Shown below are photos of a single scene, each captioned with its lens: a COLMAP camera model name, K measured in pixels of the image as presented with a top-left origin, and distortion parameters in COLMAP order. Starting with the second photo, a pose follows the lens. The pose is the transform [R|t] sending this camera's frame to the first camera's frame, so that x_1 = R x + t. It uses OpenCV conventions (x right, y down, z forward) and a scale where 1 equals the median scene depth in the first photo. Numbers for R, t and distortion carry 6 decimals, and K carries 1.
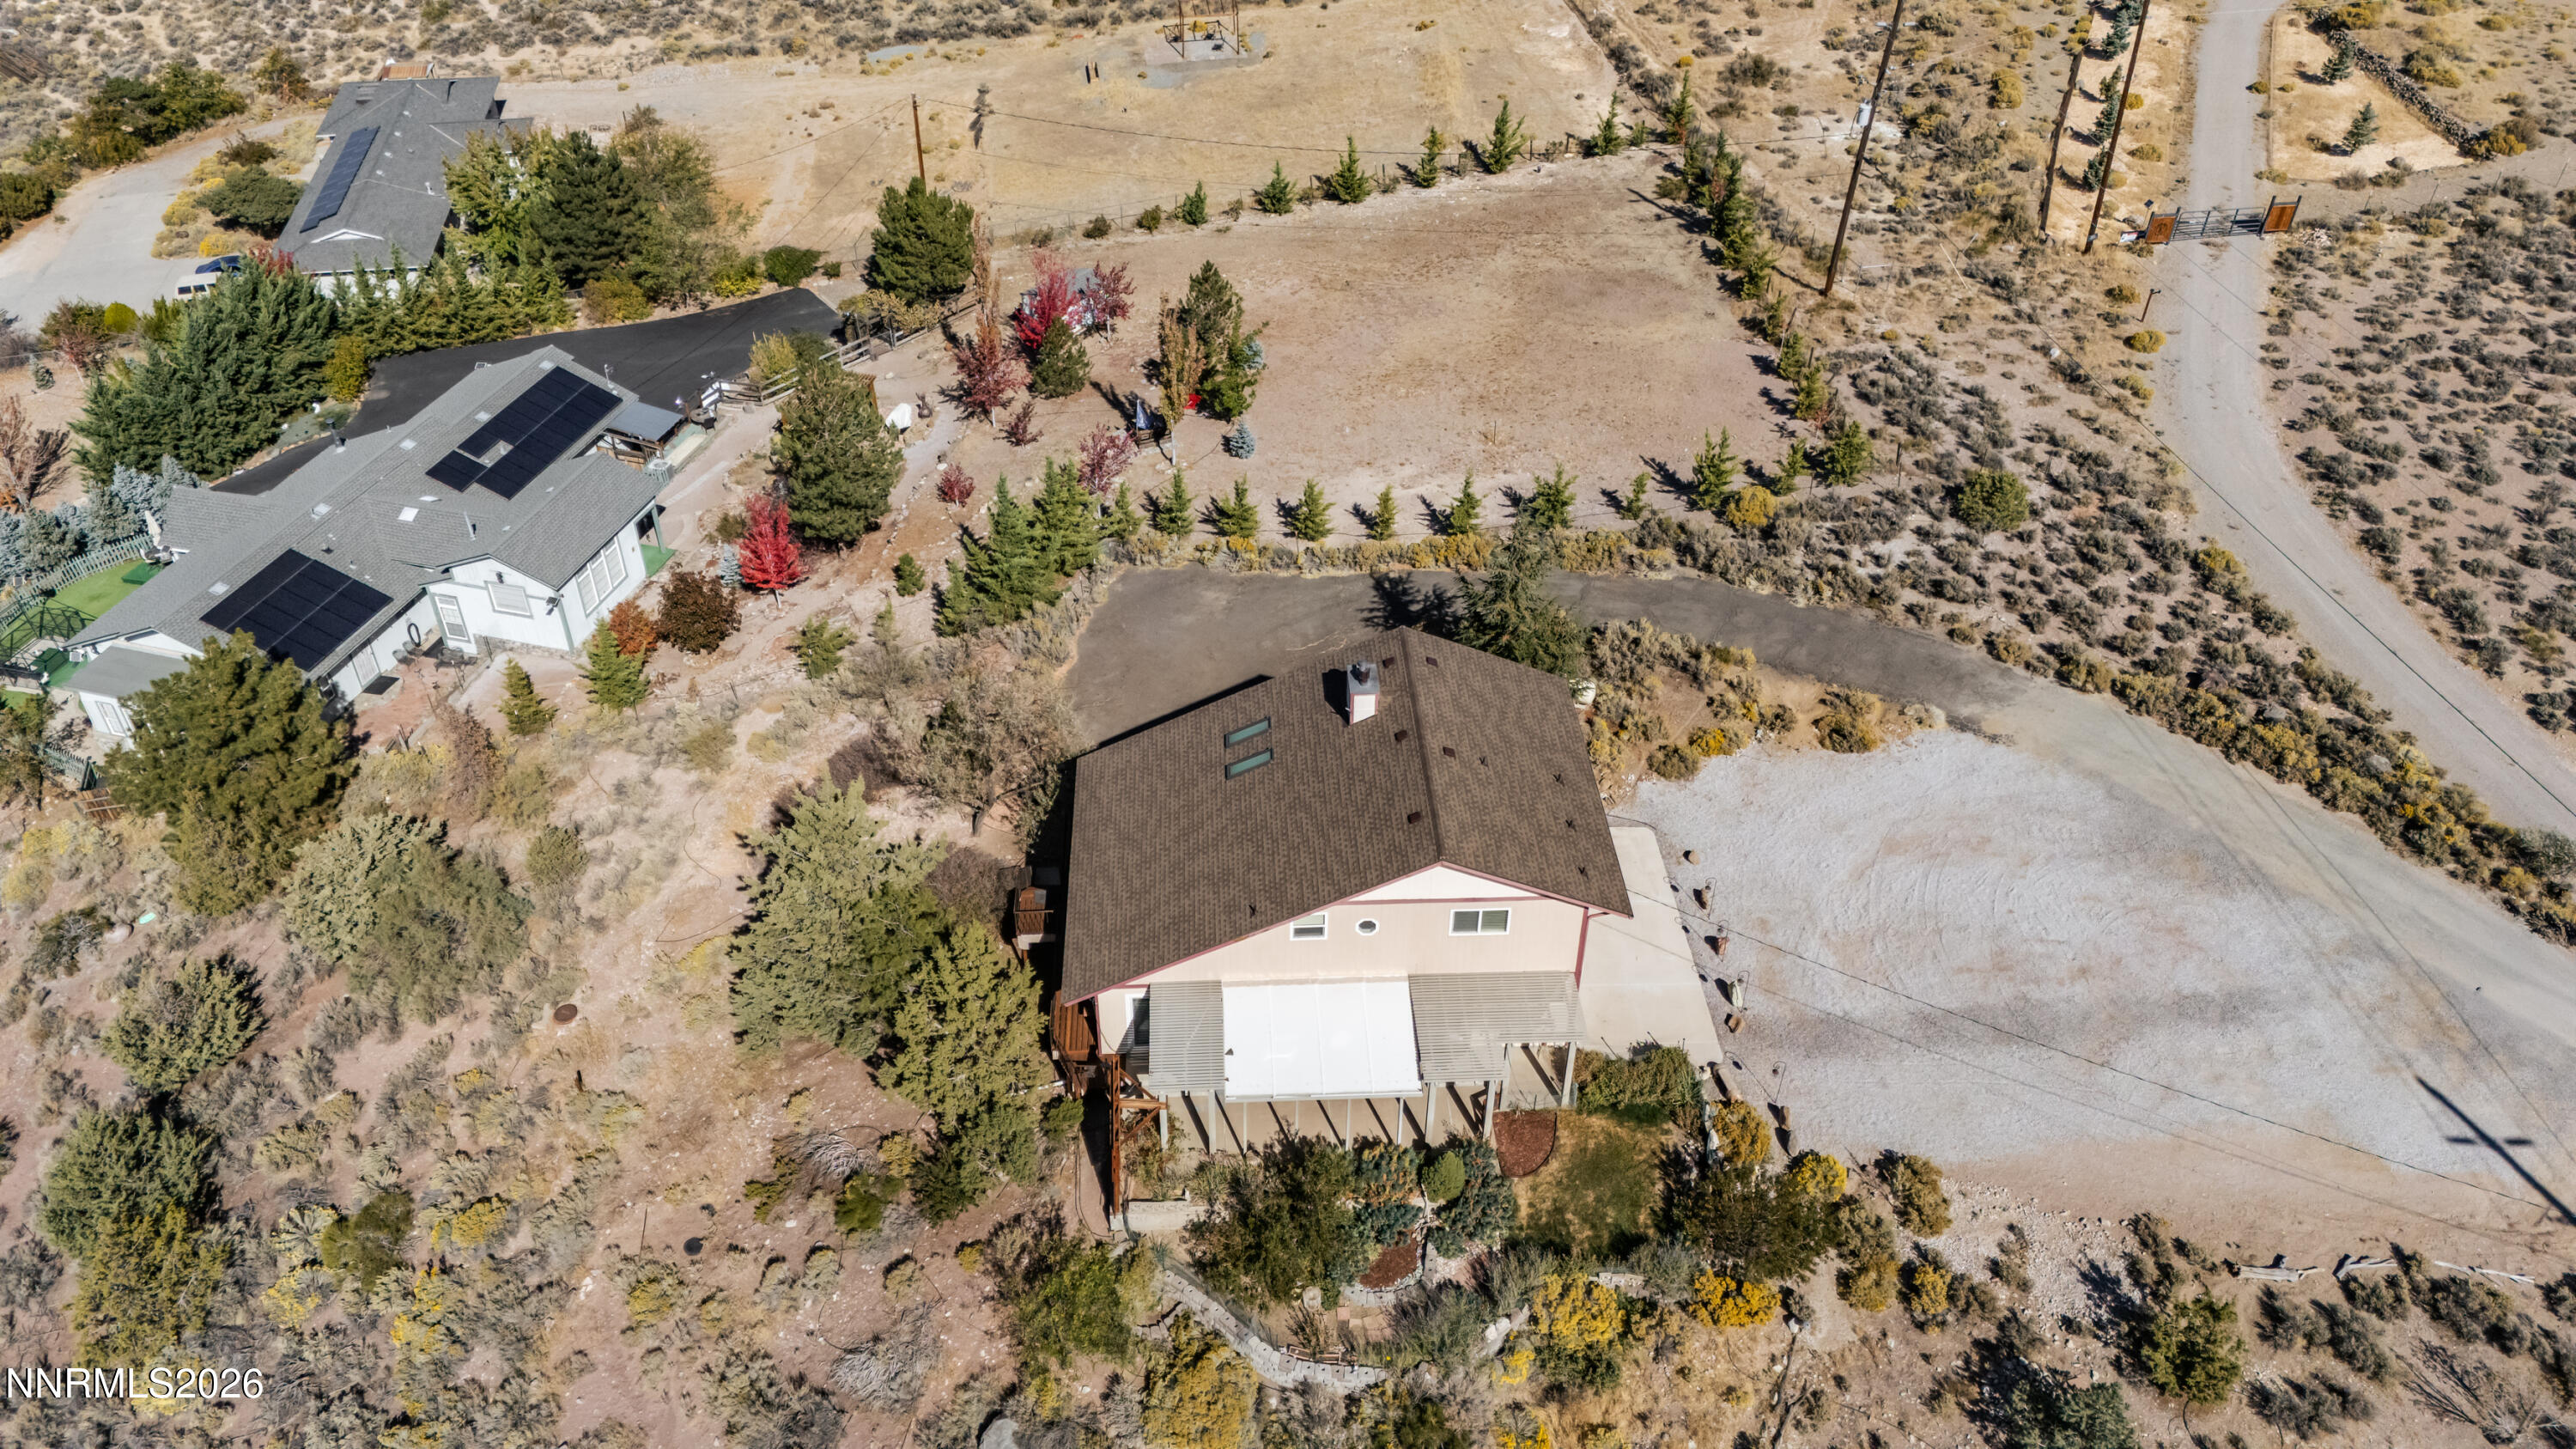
lens RADIAL K [[1874.8, 0, 1287.7], [0, 1874.8, 725.7], [0, 0, 1]] dist [-0.001132, -0.000283]
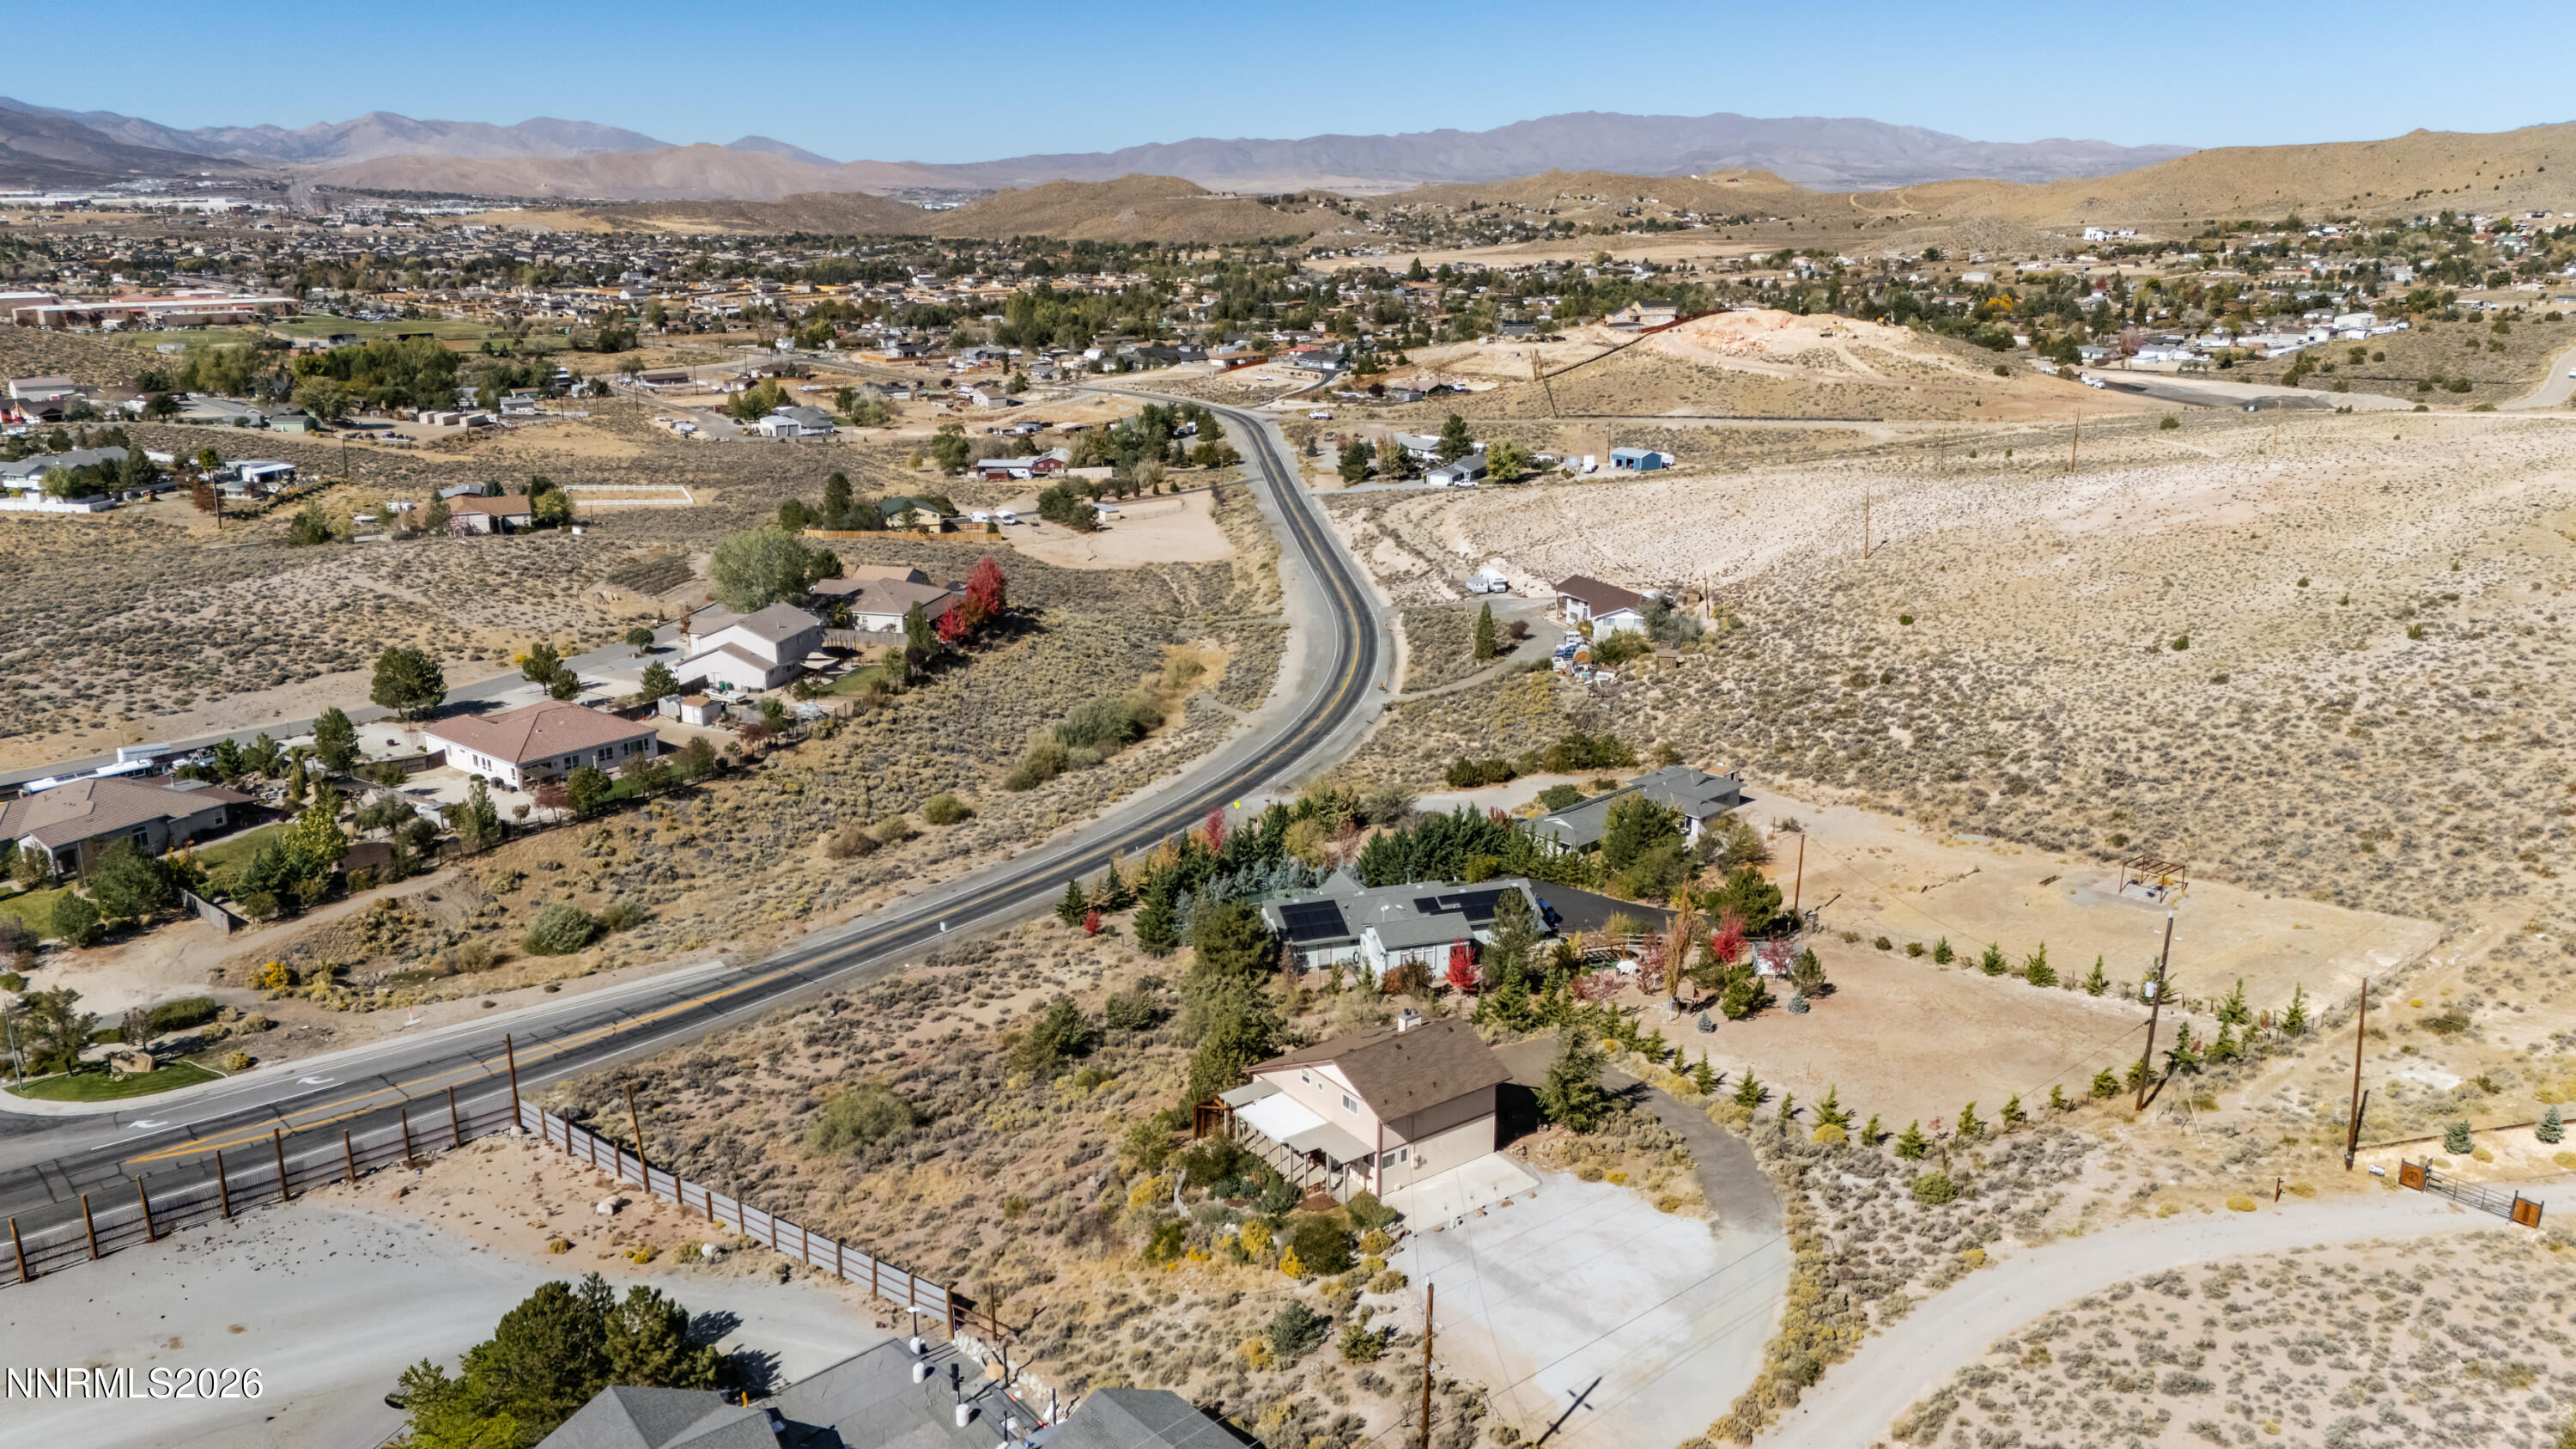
lens RADIAL K [[1874.8, 0, 1288.4], [0, 1874.8, 724.5], [0, 0, 1]] dist [-0.001132, -0.000283]
pose [[0.548144, 0.230829, -0.803901, 1.292704], [-0.520634, 0.846407, -0.111963, 0.006304], [0.654583, 0.479910, 0.584130, -0.443023]]
